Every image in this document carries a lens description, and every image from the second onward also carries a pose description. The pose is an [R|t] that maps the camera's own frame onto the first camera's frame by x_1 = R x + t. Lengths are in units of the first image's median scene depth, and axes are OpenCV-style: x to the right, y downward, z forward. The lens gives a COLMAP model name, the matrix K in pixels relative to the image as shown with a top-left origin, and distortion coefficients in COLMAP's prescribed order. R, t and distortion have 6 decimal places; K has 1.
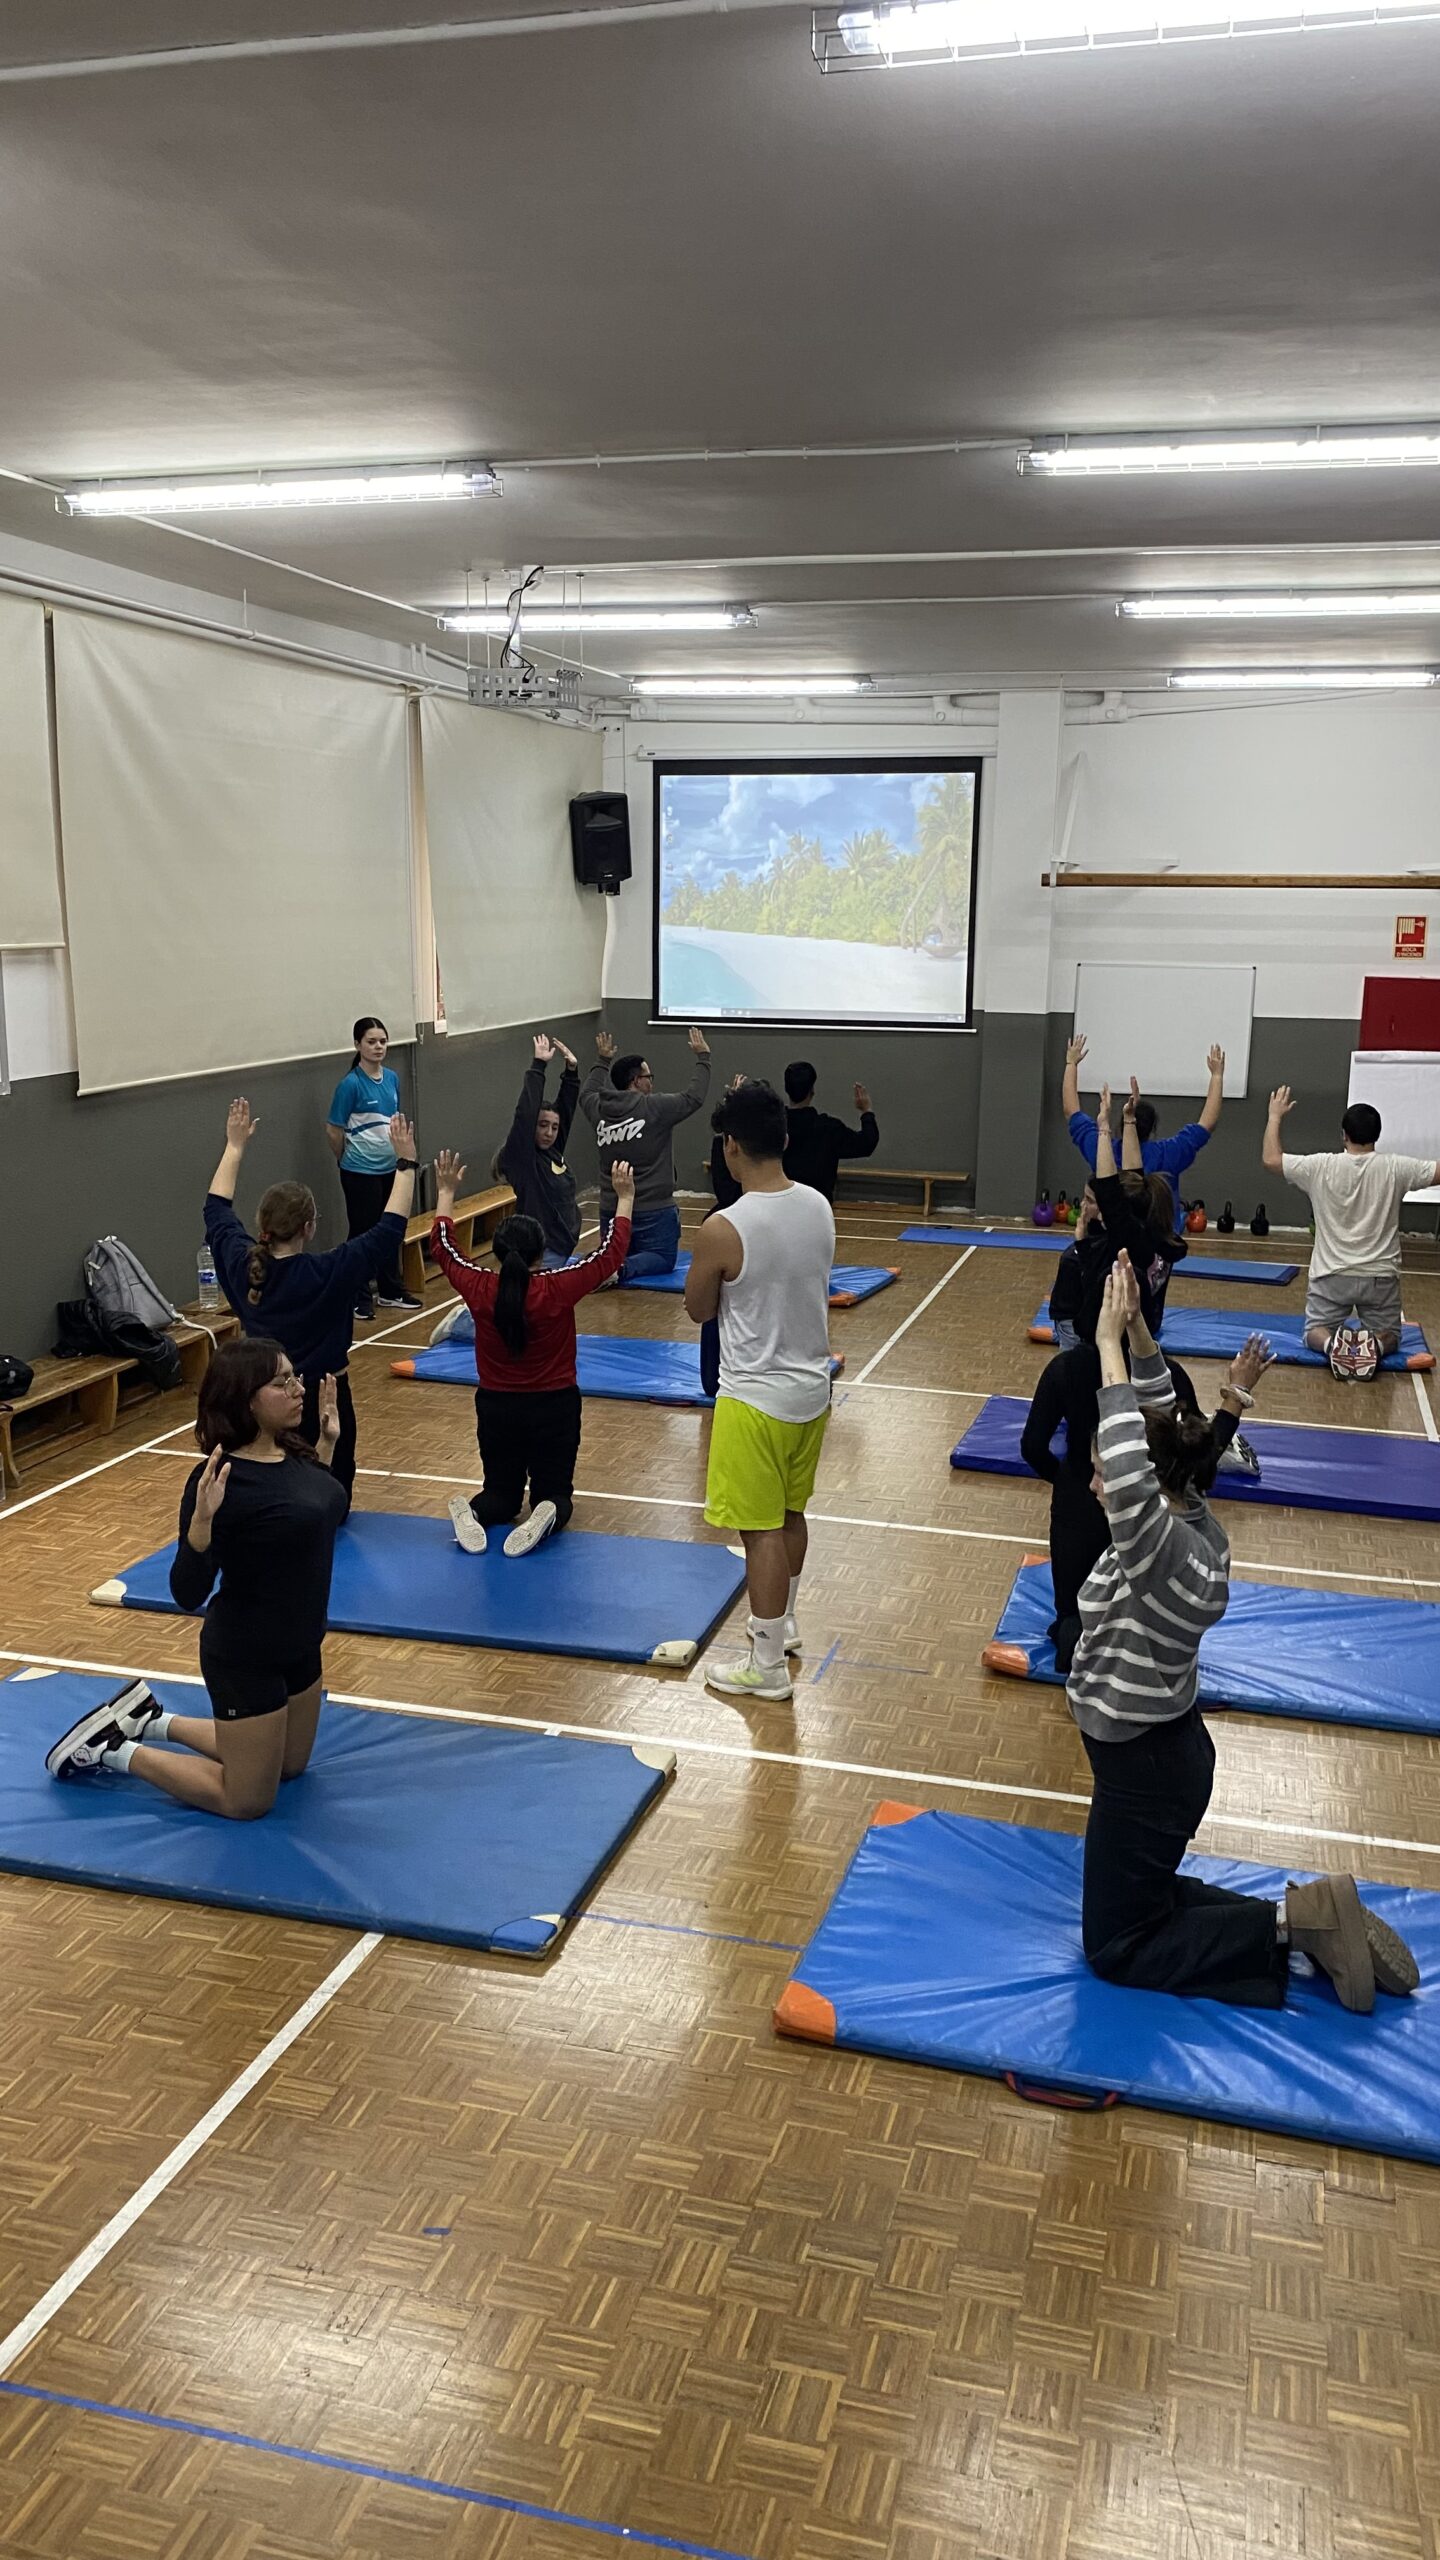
lens RADIAL K [[1934.1, 0, 730.9], [0, 1934.1, 1302.7], [0, 0, 1]] dist [0.053513, -0.061339]
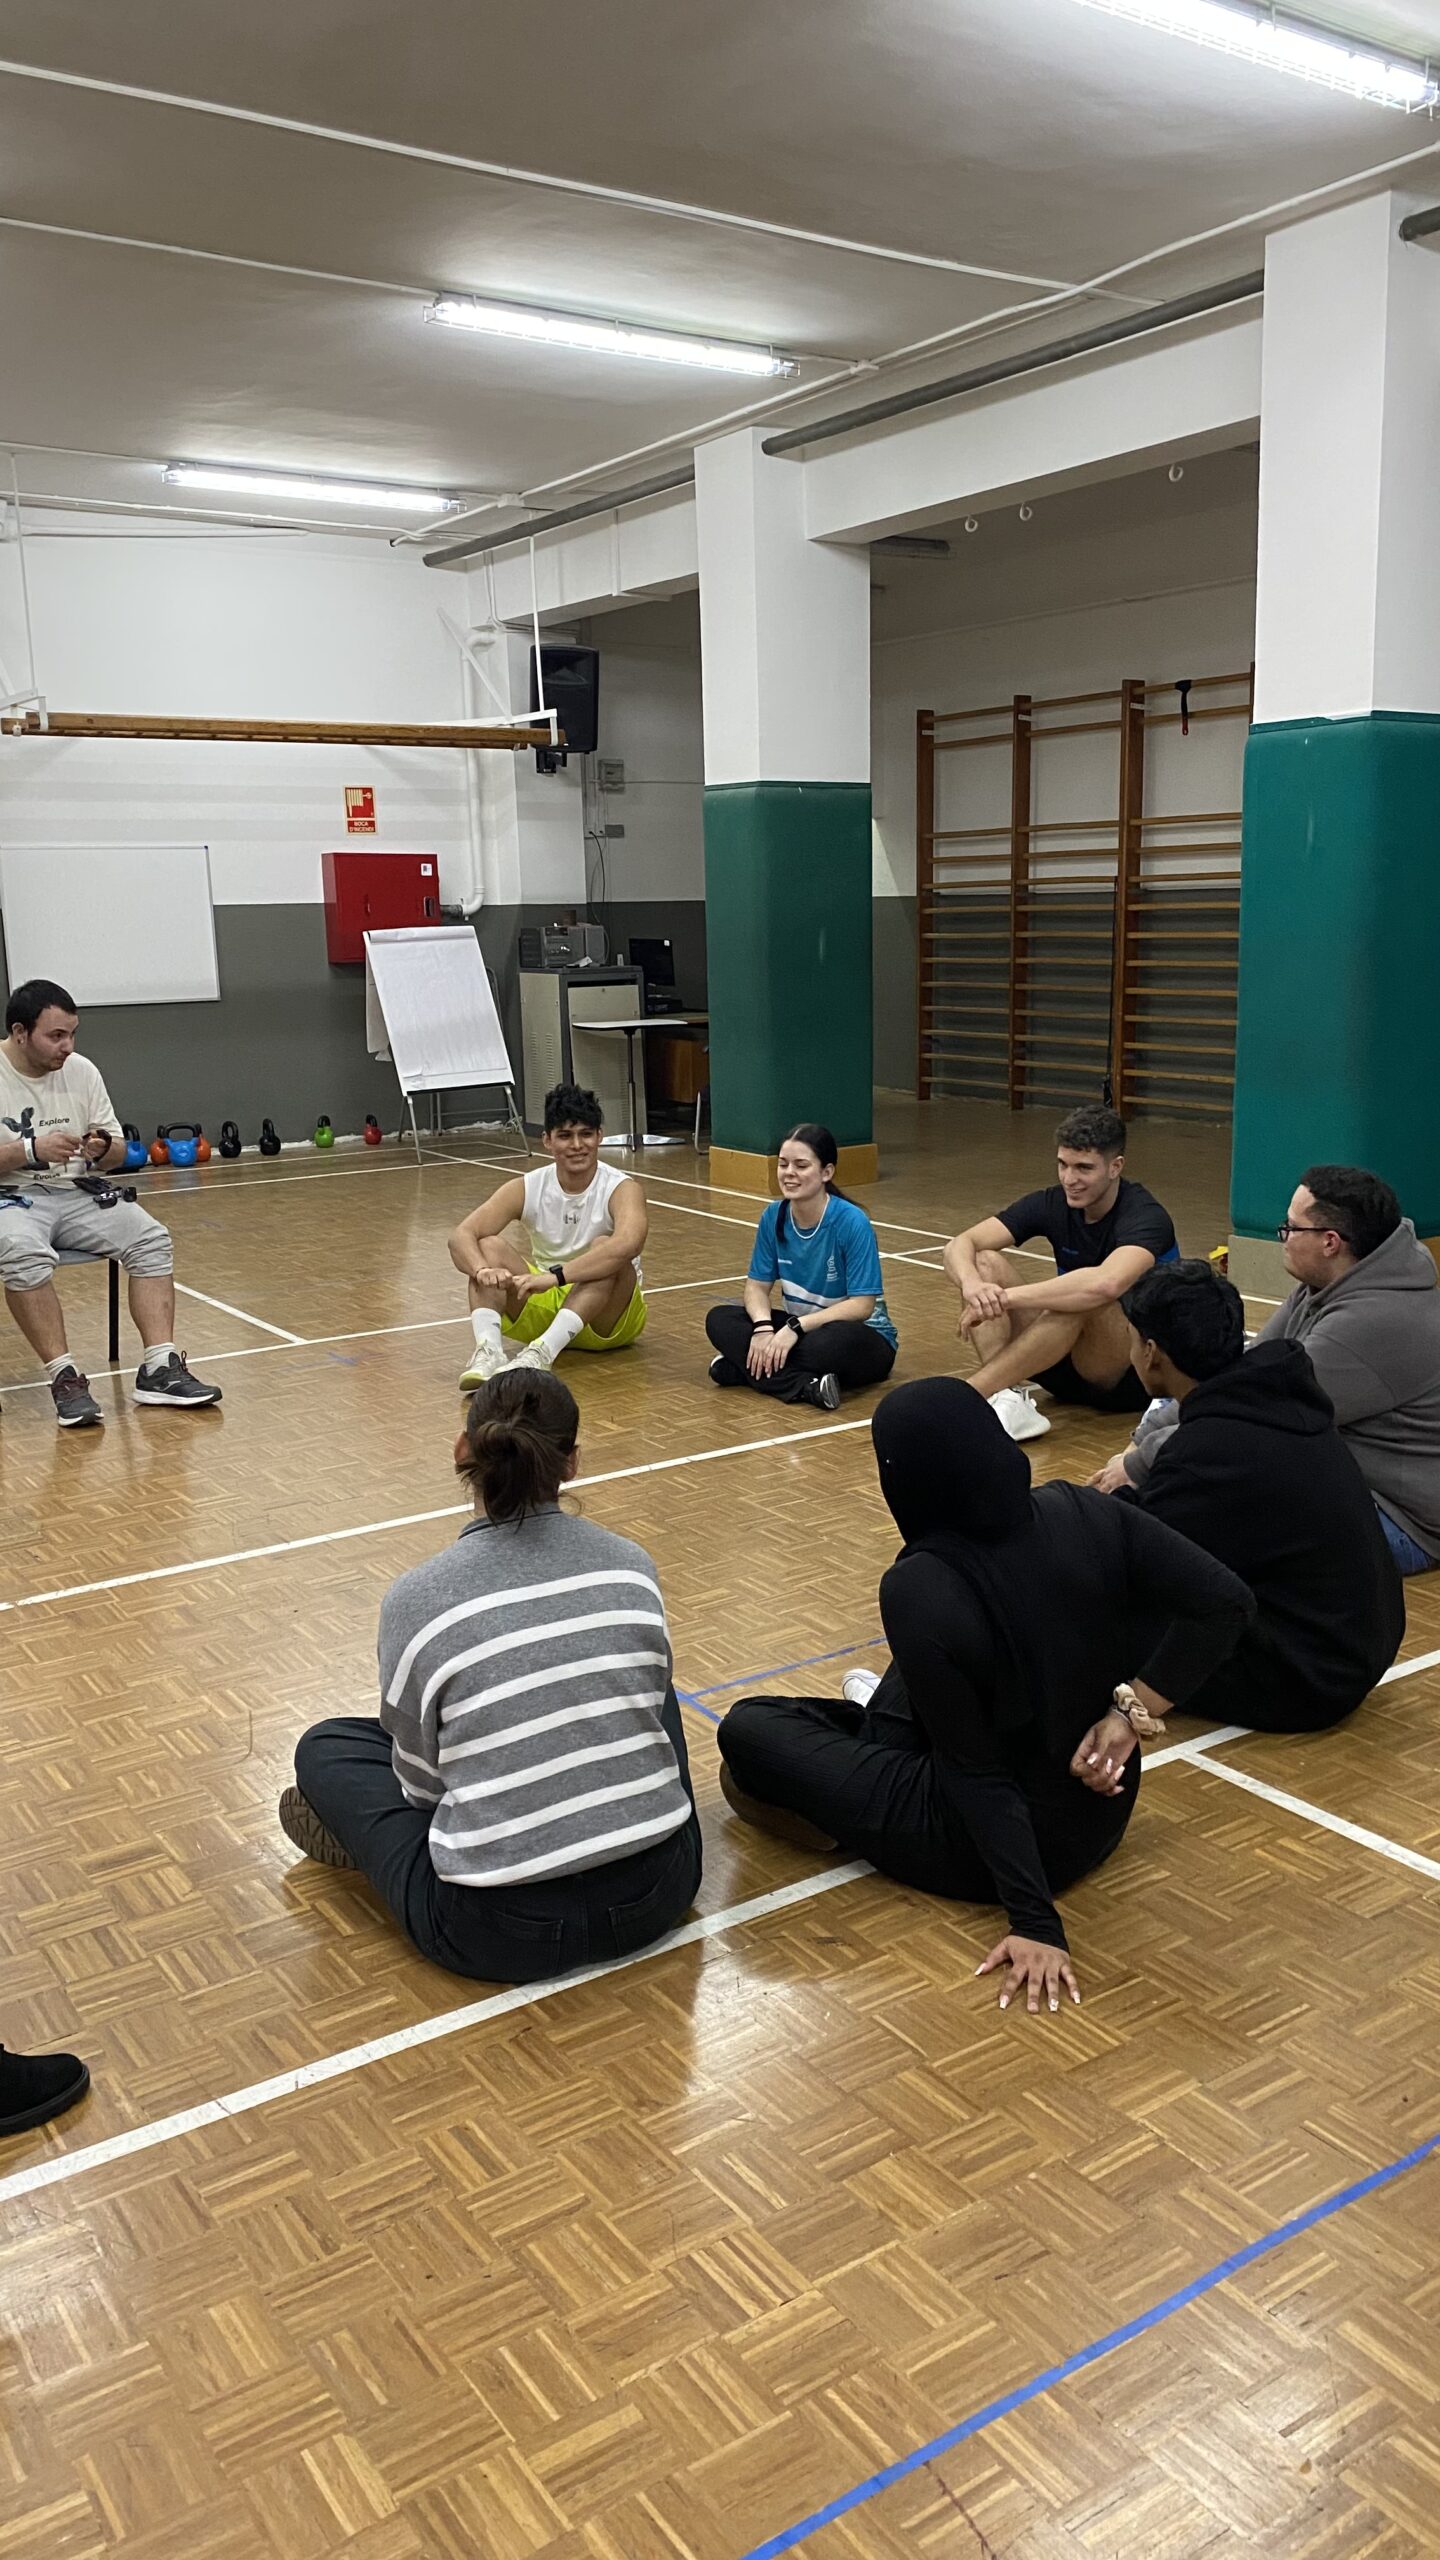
lens RADIAL K [[1934.1, 0, 721.5], [0, 1934.1, 1228.4], [0, 0, 1]] dist [0.053513, -0.061339]
pose [[0.639251, -0.155305, 0.753153, -0.406760], [0.191312, 0.980720, 0.039852, 0.001908], [-0.744821, 0.118612, 0.656638, 0.465243]]
